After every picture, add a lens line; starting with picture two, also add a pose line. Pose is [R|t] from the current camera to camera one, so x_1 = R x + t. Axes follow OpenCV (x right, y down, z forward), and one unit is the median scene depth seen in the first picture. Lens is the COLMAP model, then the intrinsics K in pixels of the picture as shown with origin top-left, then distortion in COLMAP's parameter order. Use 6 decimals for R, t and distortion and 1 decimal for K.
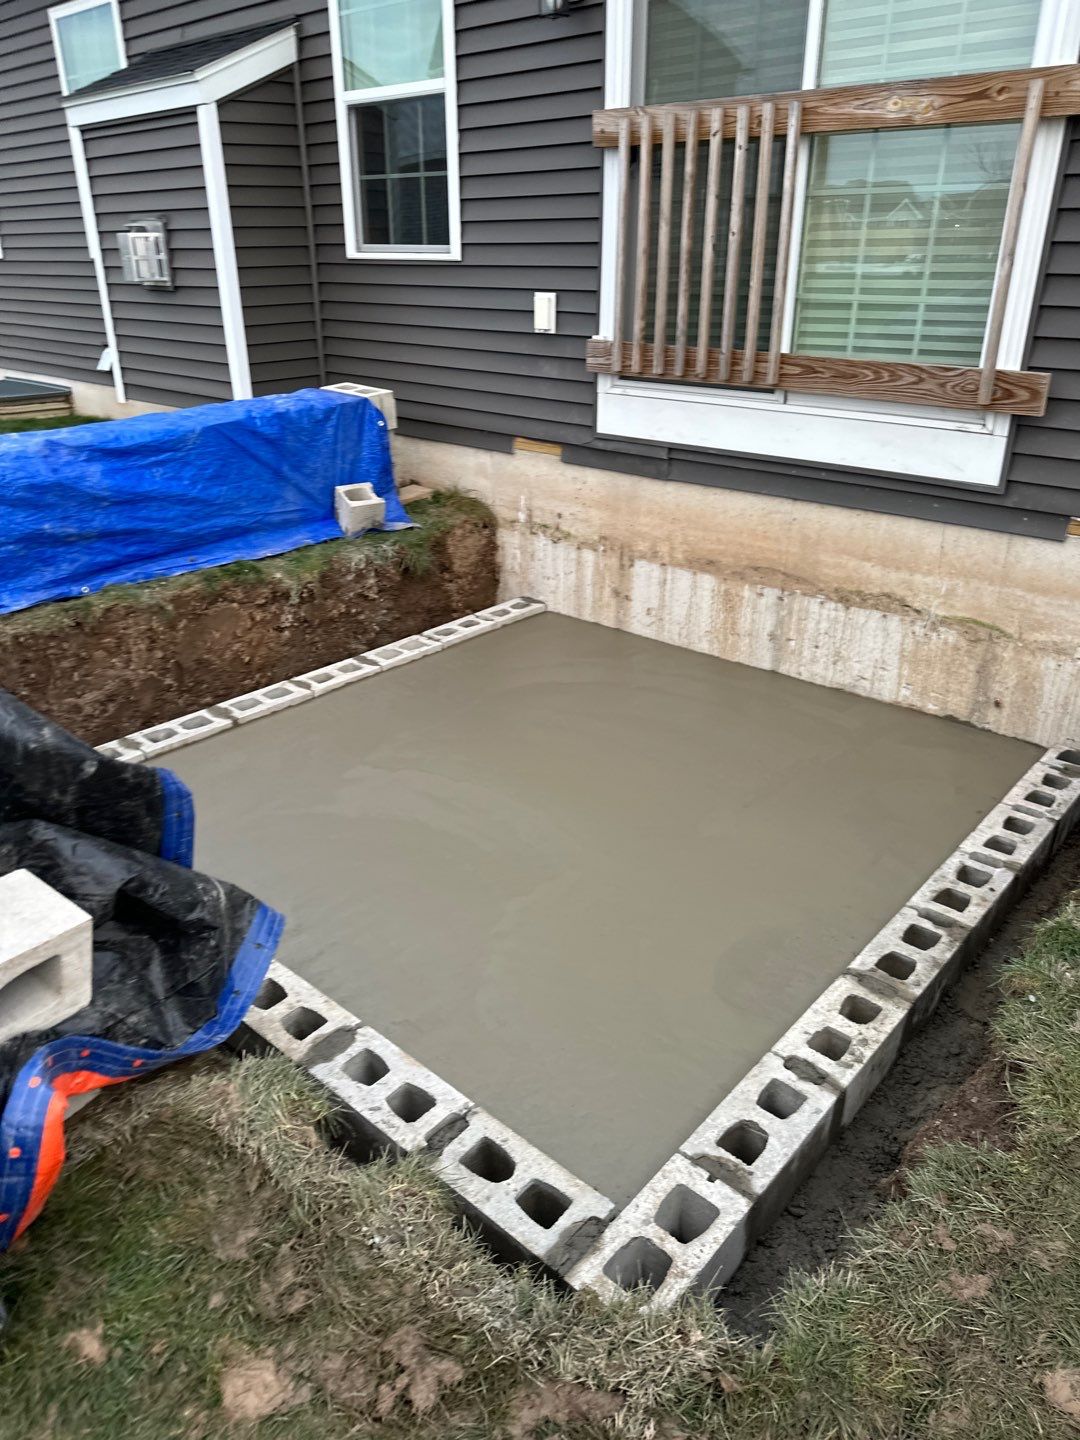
lens RADIAL K [[1020.3, 0, 537.2], [0, 1020.3, 717.2], [0, 0, 1]] dist [0.033390, -0.041605]
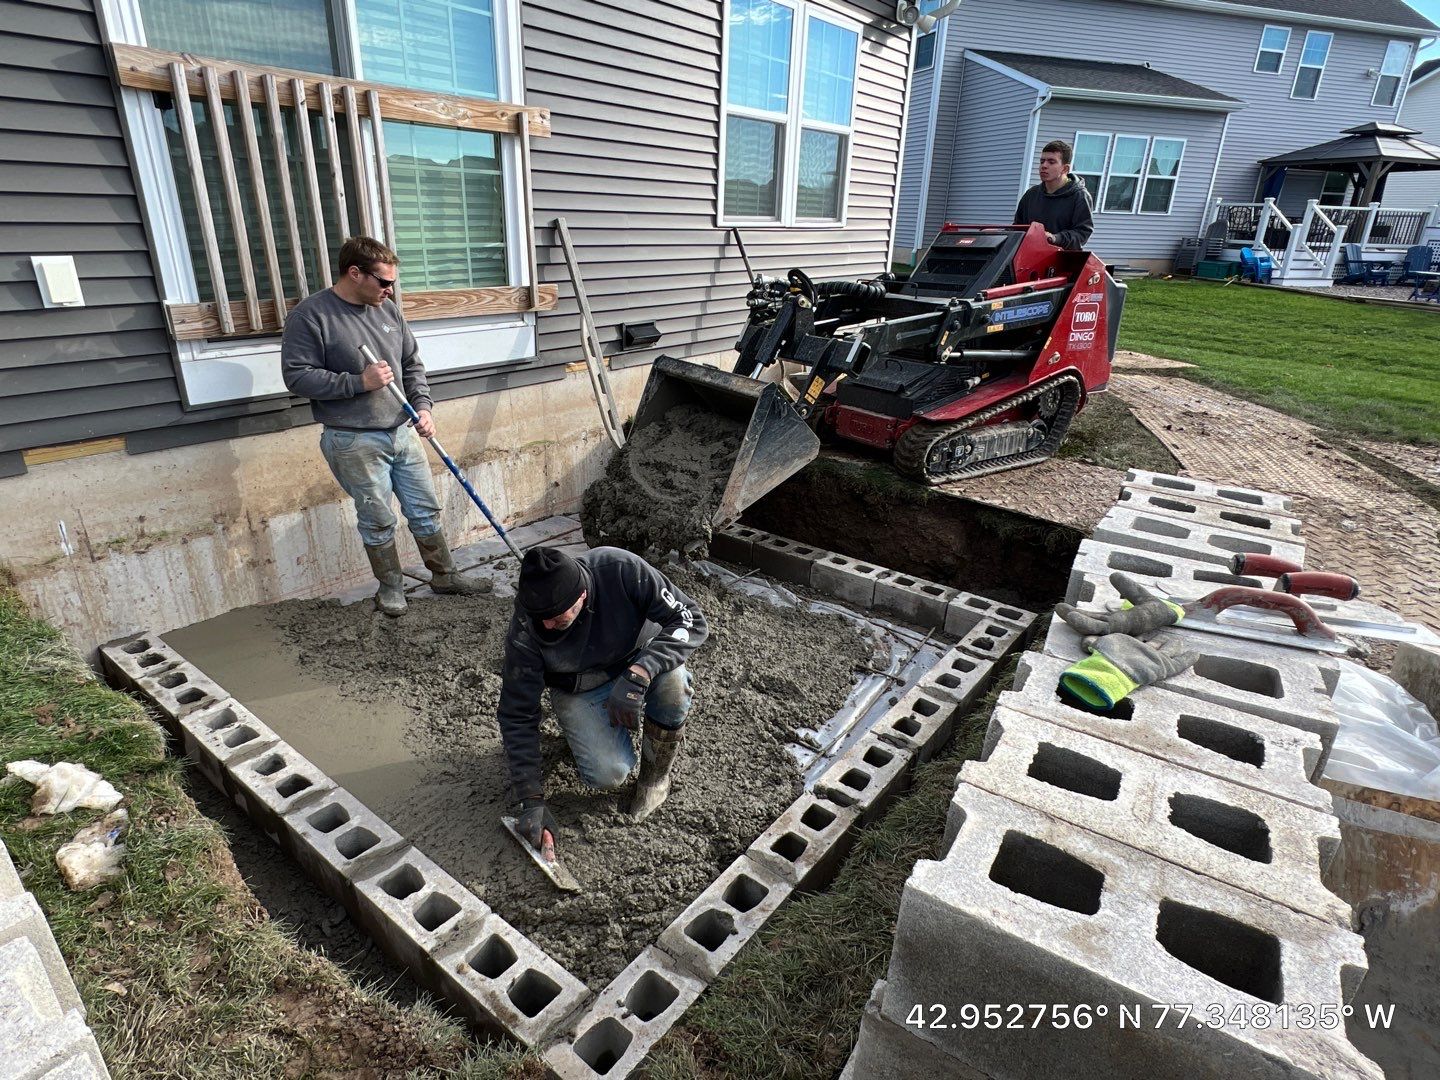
lens RADIAL K [[786.8, 0, 720.0], [0, 786.8, 538.3], [0, 0, 1]] dist [0.012521, -0.007518]
pose [[-0.050706, -0.377885, 0.924463, -0.756834], [0.397128, 0.841697, 0.365836, -0.295112], [-0.916362, 0.385680, 0.107389, 0.649014]]
